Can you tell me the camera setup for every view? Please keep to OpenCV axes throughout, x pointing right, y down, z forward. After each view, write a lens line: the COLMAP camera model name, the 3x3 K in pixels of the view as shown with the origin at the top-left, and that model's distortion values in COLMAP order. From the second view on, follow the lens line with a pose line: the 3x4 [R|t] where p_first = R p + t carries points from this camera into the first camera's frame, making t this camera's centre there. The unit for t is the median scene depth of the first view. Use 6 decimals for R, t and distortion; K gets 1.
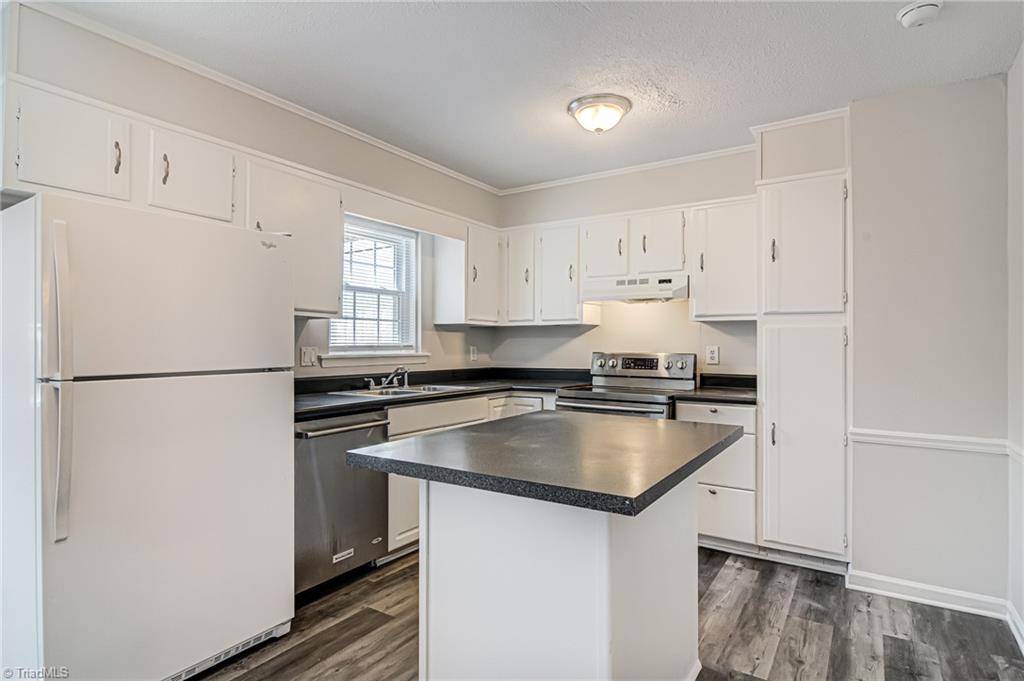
lens RADIAL K [[541.4, 0, 519.2], [0, 541.4, 340.6], [0, 0, 1]] dist [0.020583, -0.017031]
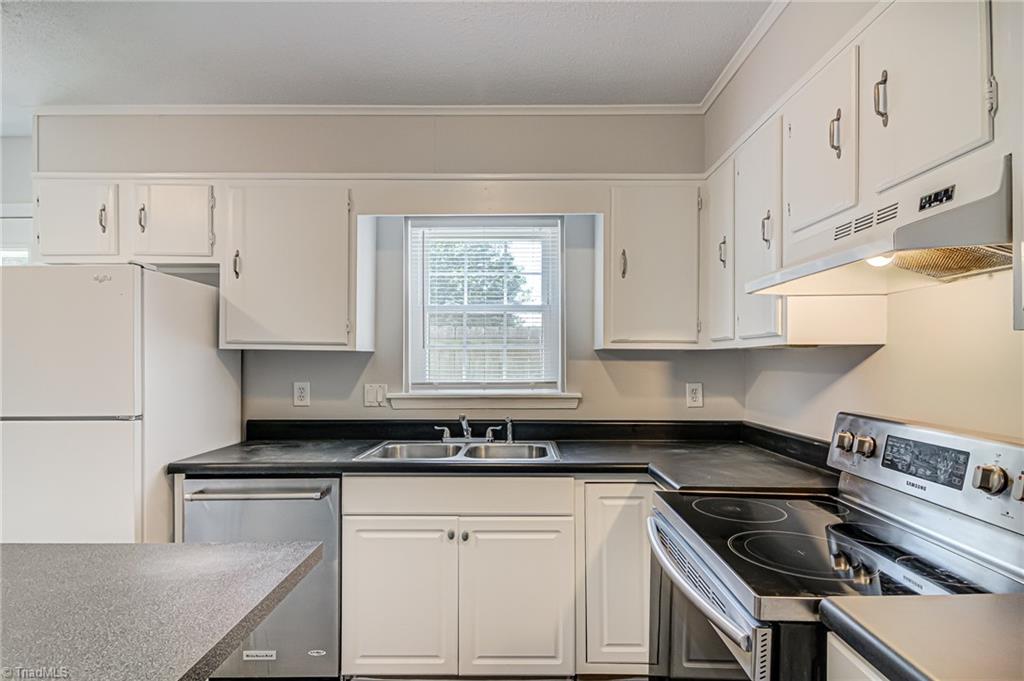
lens RADIAL K [[541.4, 0, 520.8], [0, 541.4, 360.2], [0, 0, 1]] dist [0.020583, -0.017031]
pose [[0.541951, -0.000605, -0.840410, 0.397416], [0.007012, 0.999968, 0.003802, -0.023874], [0.840381, -0.007954, 0.541938, 0.650101]]
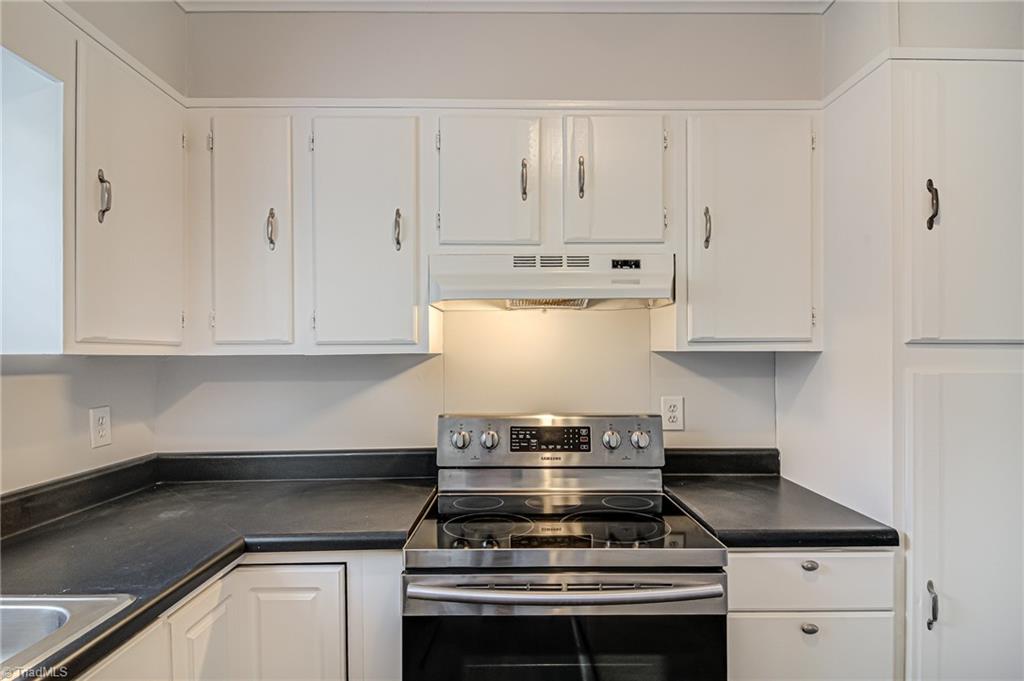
lens RADIAL K [[541.4, 0, 518.7], [0, 541.4, 354.6], [0, 0, 1]] dist [0.020583, -0.017031]
pose [[0.837661, -0.007473, 0.546140, -0.059170], [0.002991, 0.999954, 0.009094, -0.036962], [-0.546183, -0.005984, 0.837644, 0.666755]]
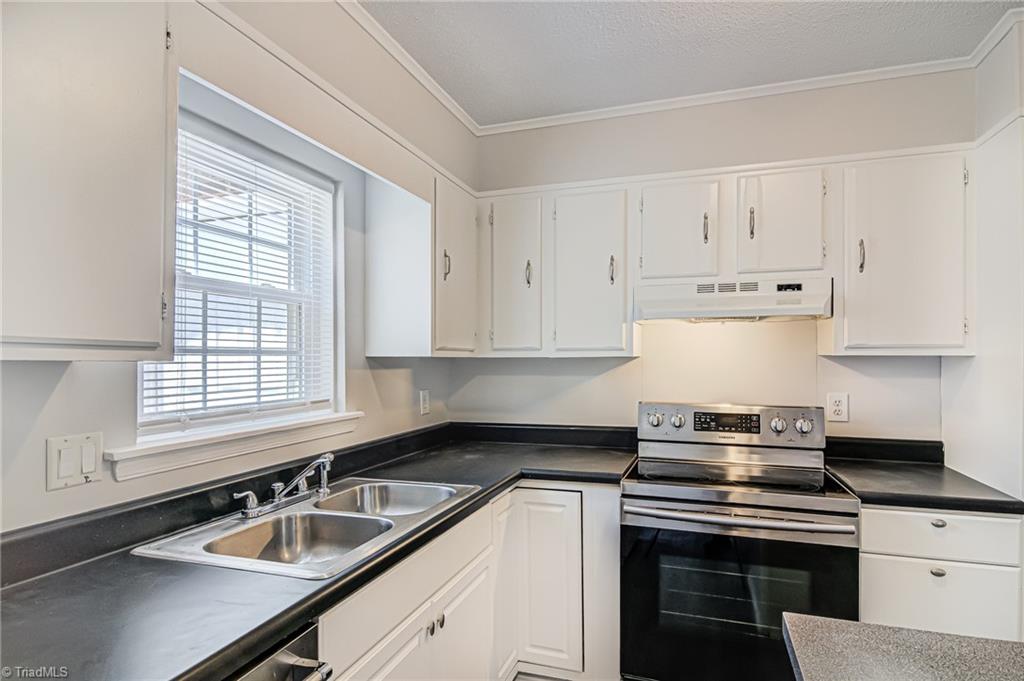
lens RADIAL K [[541.4, 0, 522.6], [0, 541.4, 360.1], [0, 0, 1]] dist [0.020583, -0.017031]
pose [[0.969365, -0.005892, 0.245553, -0.159269], [0.002689, 0.999907, 0.013380, -0.038840], [-0.245609, -0.012310, 0.969291, 0.498344]]
